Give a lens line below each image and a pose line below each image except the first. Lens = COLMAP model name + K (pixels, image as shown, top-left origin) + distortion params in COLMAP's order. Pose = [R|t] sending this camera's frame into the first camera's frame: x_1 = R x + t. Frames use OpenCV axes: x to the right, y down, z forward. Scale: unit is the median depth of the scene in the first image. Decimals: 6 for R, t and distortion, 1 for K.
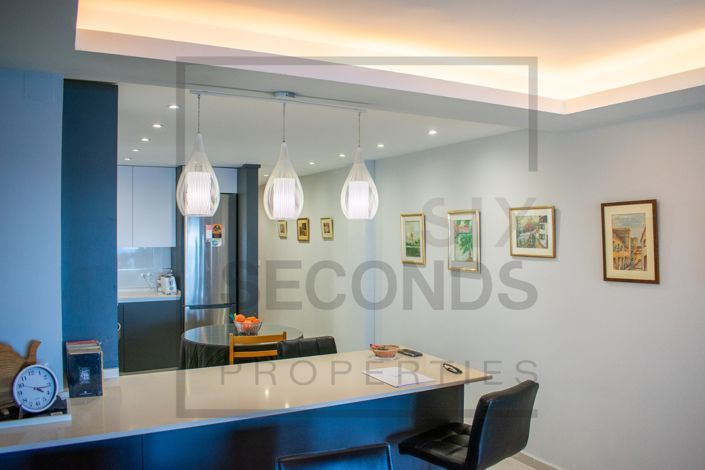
lens RADIAL K [[583.7, 0, 352.5], [0, 583.7, 235.0], [0, 0, 1]] dist [-0.070484, -0.000088]
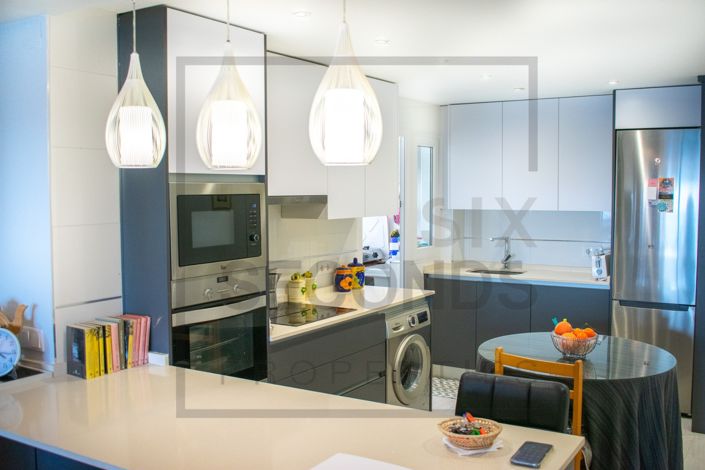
lens RADIAL K [[715.3, 0, 352.5], [0, 715.3, 235.0], [0, 0, 1]] dist [-0.089137, 0.002733]
pose [[0.502621, 0.051676, -0.862961, 0.362672], [-0.002225, 0.998286, 0.058484, -0.000100], [0.864504, -0.027475, 0.501874, 0.445094]]
